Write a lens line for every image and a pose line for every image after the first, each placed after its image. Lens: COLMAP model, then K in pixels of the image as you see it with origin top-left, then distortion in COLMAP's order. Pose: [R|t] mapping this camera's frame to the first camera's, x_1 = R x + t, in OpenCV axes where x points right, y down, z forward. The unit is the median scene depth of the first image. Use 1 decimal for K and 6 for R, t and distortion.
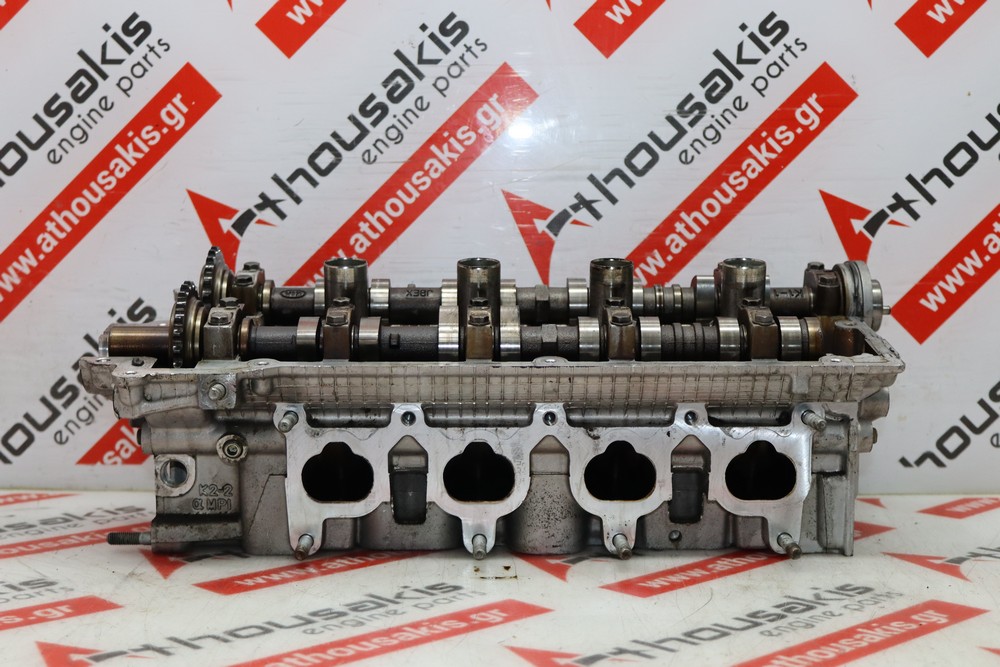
lens RADIAL K [[1594.8, 0, 495.4], [0, 1594.8, 340.3], [0, 0, 1]] dist [-0.033800, 0.090106]
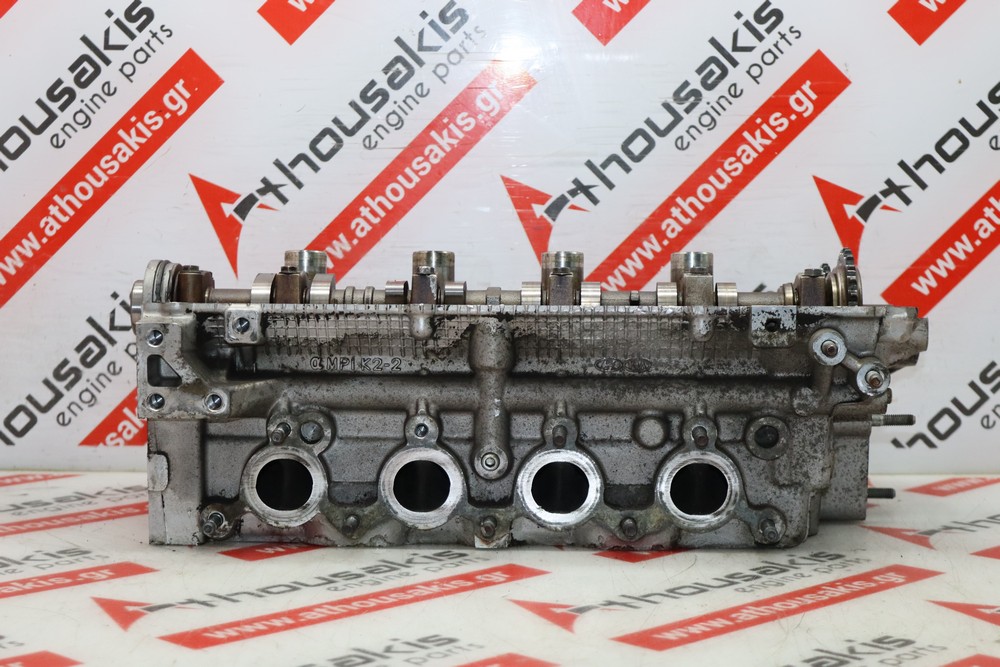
lens RADIAL K [[2111.0, 0, 500.0], [0, 2111.0, 333.5], [0, 0, 1]] dist [0.015481, 0.270074]
pose [[0.999935, 0.000302, 0.011424, -0.011777], [-0.000474, 0.999886, 0.015092, -0.013842], [-0.011418, -0.015097, 0.999821, -0.347891]]
